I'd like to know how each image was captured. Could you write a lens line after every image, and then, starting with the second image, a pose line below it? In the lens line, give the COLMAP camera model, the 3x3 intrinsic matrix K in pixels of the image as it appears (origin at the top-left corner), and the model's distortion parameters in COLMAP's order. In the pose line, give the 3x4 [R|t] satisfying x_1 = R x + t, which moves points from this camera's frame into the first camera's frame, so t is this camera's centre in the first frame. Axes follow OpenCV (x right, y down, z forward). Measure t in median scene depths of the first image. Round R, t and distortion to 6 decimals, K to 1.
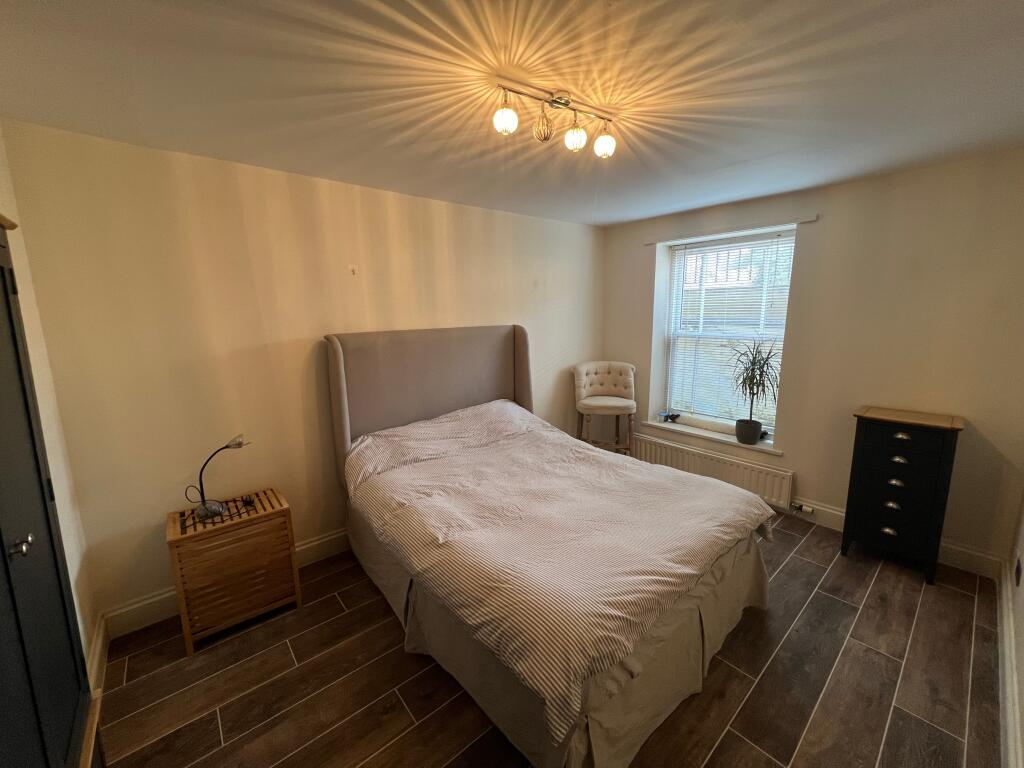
lens RADIAL K [[408.3, 0, 511.5], [0, 408.3, 379.1], [0, 0, 1]] dist [0.000919, -0.000105]
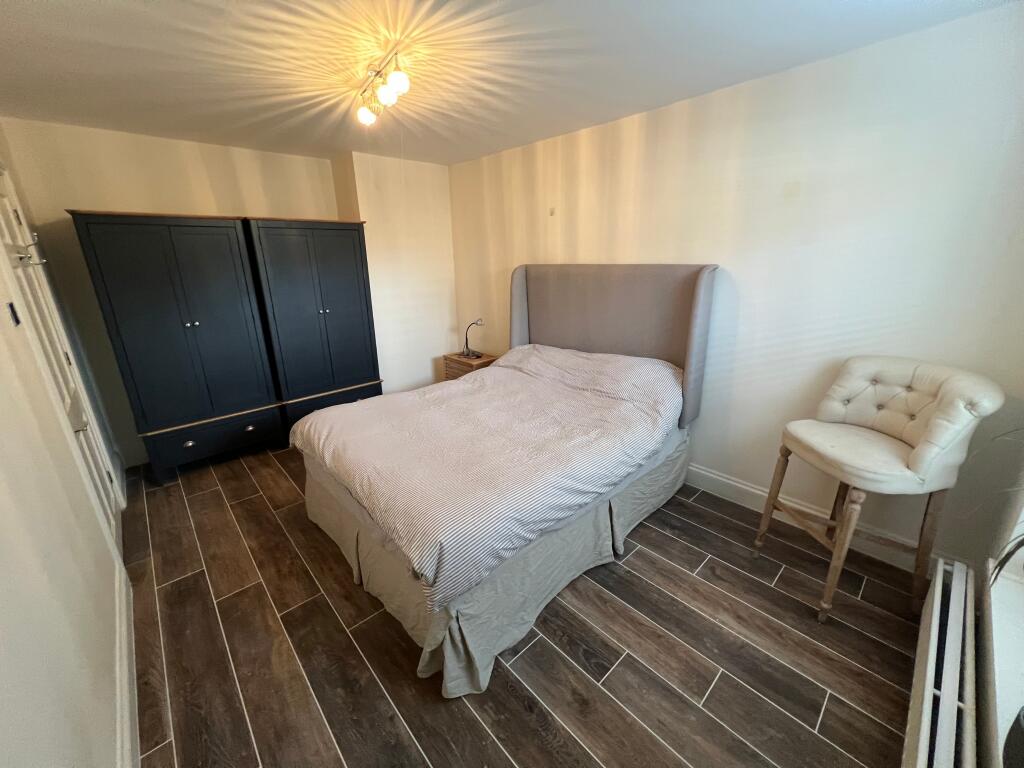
lens RADIAL K [[408.3, 0, 511.5], [0, 408.3, 379.1], [0, 0, 1]] dist [0.000919, -0.000105]
pose [[0.041306, 0.310737, -0.949598, 1.130072], [-0.143748, 0.942370, 0.302119, -0.176581], [0.988752, 0.124023, 0.083594, 1.011232]]
